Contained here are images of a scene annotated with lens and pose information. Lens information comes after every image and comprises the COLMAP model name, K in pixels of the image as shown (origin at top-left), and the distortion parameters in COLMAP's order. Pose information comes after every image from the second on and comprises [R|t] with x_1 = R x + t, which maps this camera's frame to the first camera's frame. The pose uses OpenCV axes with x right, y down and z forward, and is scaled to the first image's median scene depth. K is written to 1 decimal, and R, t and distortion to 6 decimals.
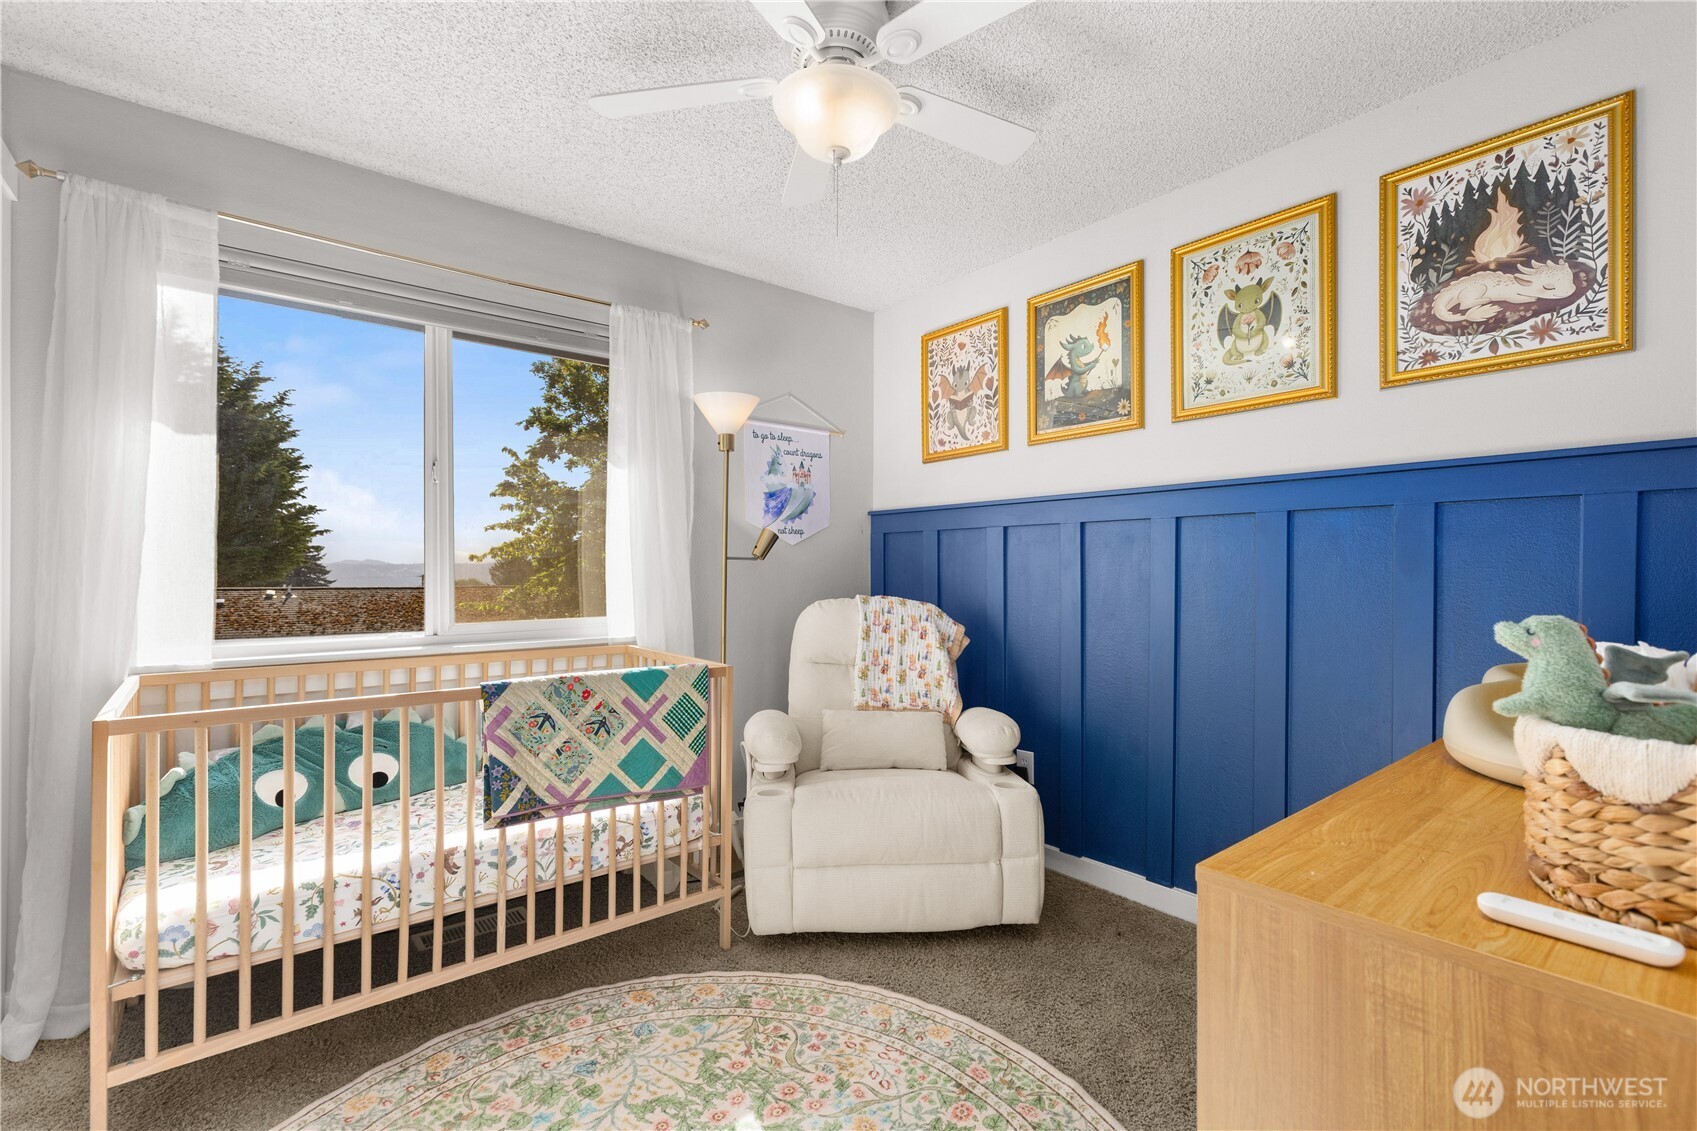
lens RADIAL K [[776.4, 0, 851.2], [0, 776.4, 570.6], [0, 0, 1]] dist [0.003080, -0.000310]
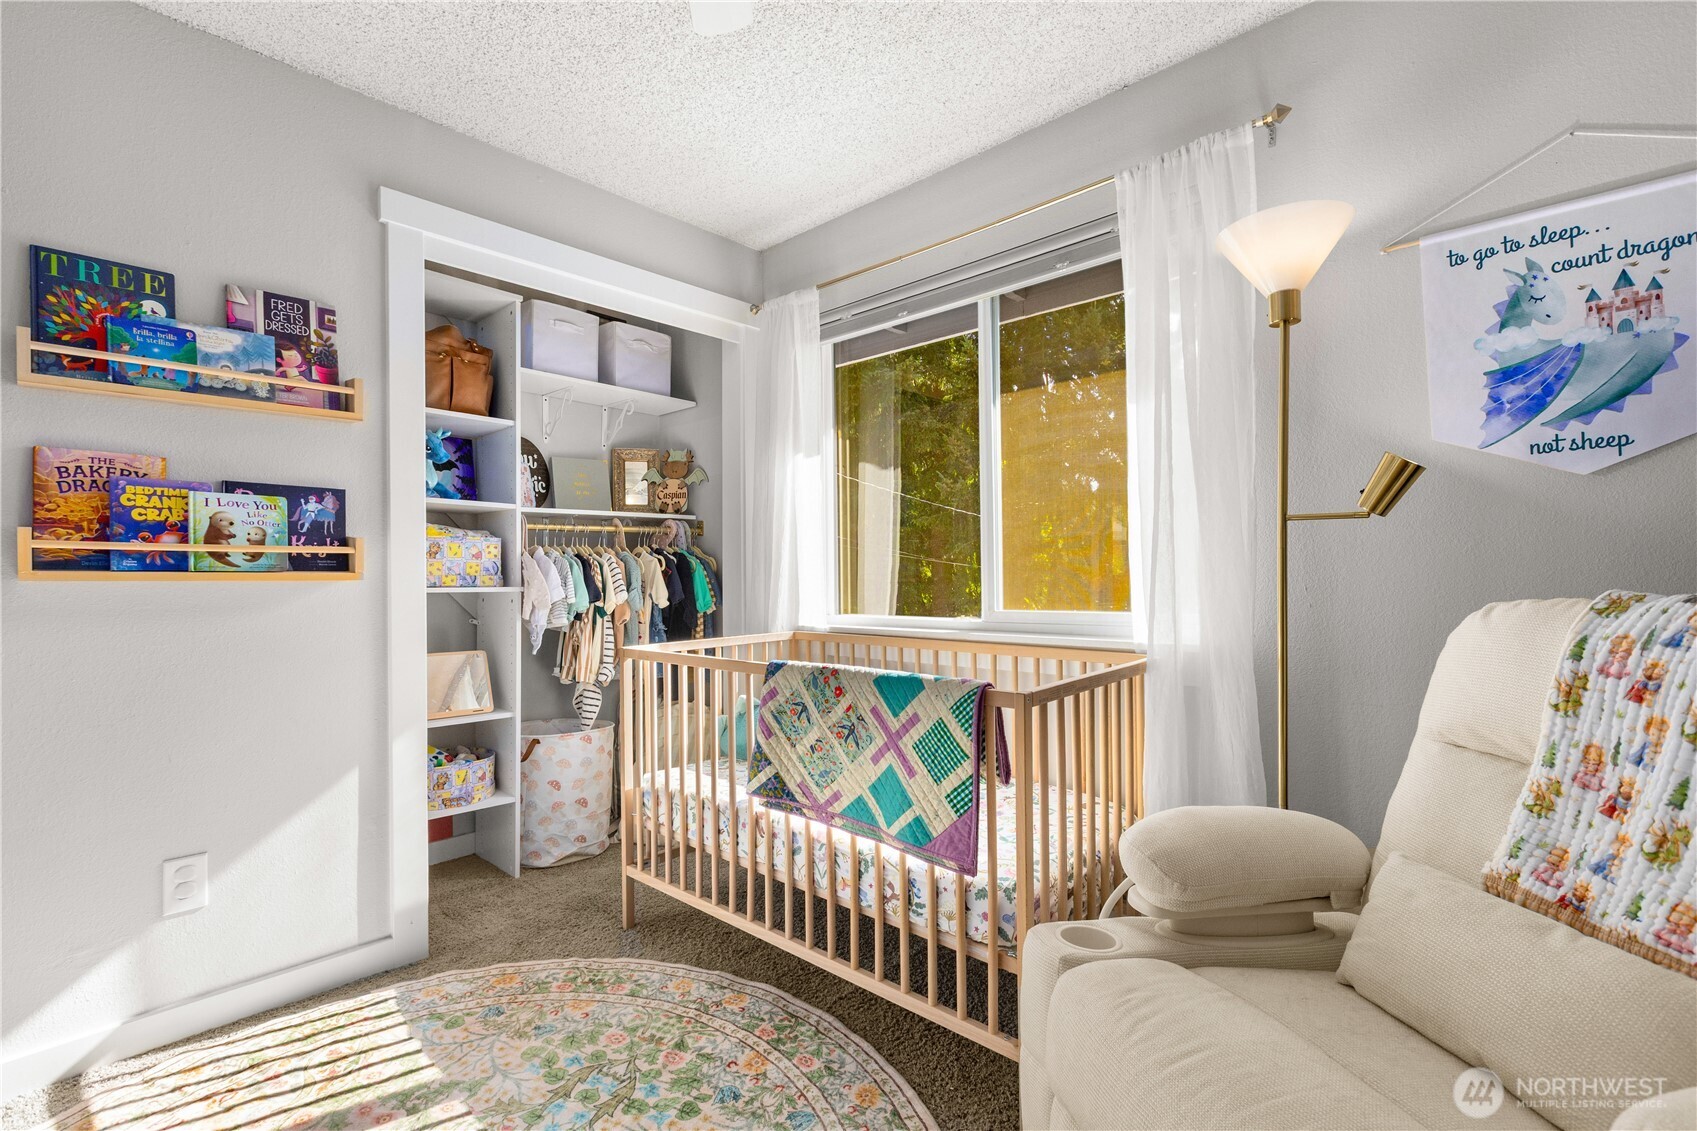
lens RADIAL K [[776.4, 0, 850.7], [0, 776.4, 567.3], [0, 0, 1]] dist [0.003080, -0.000310]
pose [[0.109428, -0.014791, -0.993885, 0.484911], [0.008820, 0.999864, -0.013909, 0.032388], [0.993956, -0.007244, 0.109544, 0.868661]]
